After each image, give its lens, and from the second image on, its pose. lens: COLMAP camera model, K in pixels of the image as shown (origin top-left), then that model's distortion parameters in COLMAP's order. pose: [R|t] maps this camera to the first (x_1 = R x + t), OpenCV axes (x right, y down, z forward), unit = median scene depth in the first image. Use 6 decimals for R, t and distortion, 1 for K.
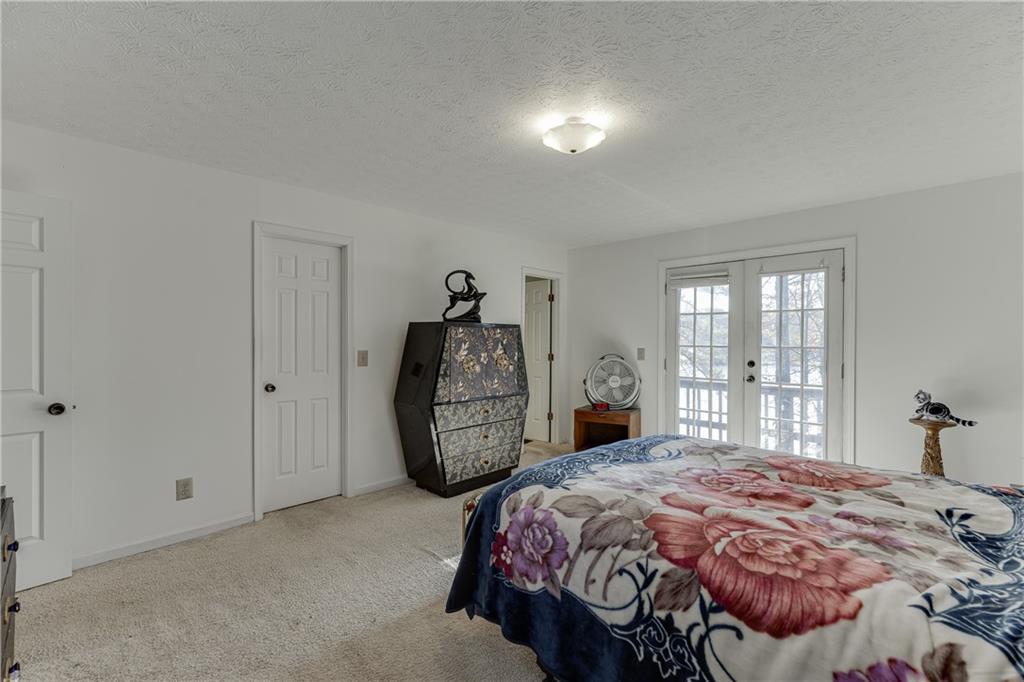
lens RADIAL K [[456.9, 0, 519.7], [0, 456.9, 340.9], [0, 0, 1]] dist [0.004216, -0.002209]
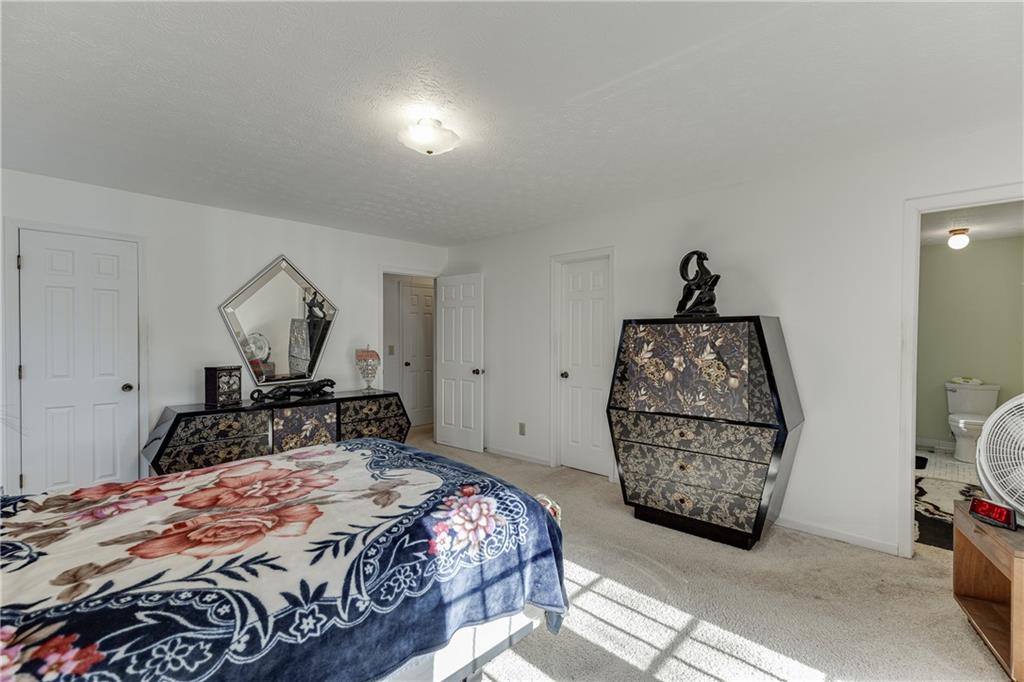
lens RADIAL K [[456.9, 0, 519.5], [0, 456.9, 339.1], [0, 0, 1]] dist [0.004216, -0.002209]
pose [[0.019952, 0.002290, -0.999798, 0.687984], [-0.005781, 0.999981, 0.002175, -0.003648], [0.999784, 0.005737, 0.019965, 0.717078]]
